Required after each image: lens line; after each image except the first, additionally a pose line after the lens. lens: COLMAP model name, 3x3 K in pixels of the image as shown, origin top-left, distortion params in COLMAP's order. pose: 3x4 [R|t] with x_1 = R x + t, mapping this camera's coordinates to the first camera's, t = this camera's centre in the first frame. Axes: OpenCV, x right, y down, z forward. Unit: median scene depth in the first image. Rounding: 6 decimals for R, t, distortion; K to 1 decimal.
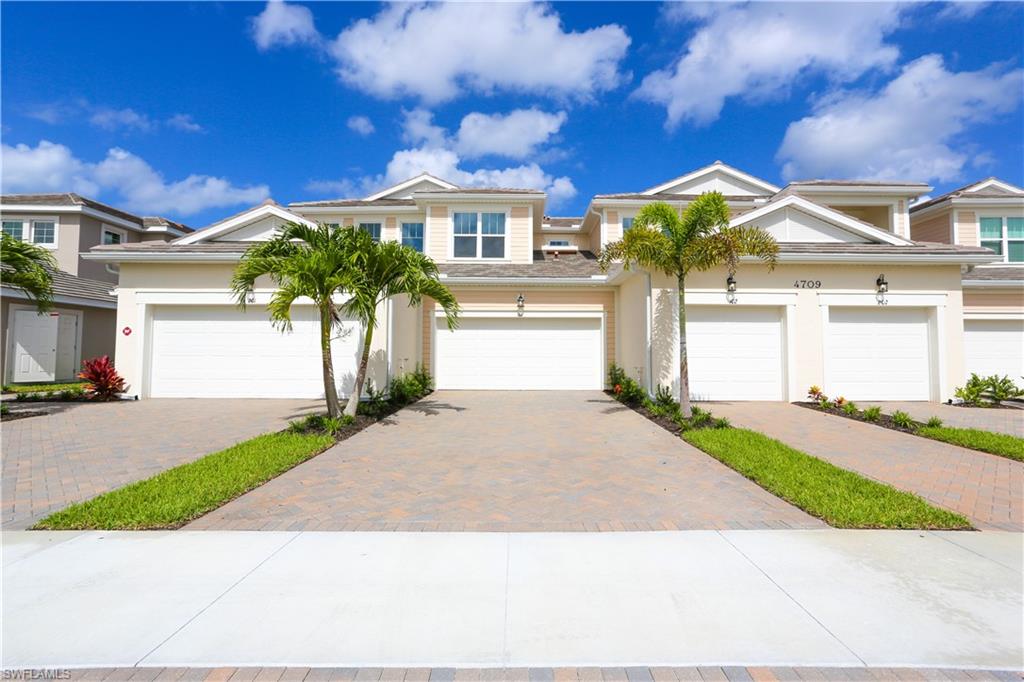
lens RADIAL K [[496.0, 0, 512.2], [0, 496.0, 334.7], [0, 0, 1]] dist [-0.004313, 0.000963]
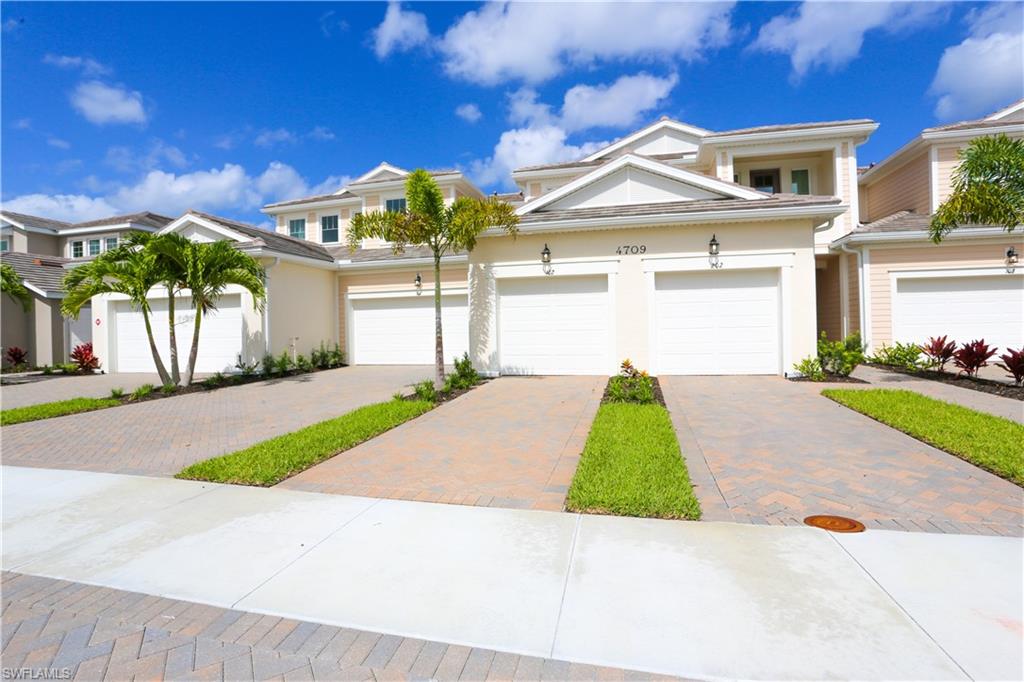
lens RADIAL K [[487.0, 0, 507.8], [0, 487.0, 328.2], [0, 0, 1]] dist [-0.077735, 0.026666]
pose [[0.970633, -0.027187, -0.239023, 0.325916], [0.037722, 0.998503, 0.039612, -0.000446], [0.237588, -0.047465, 0.970206, 0.037432]]
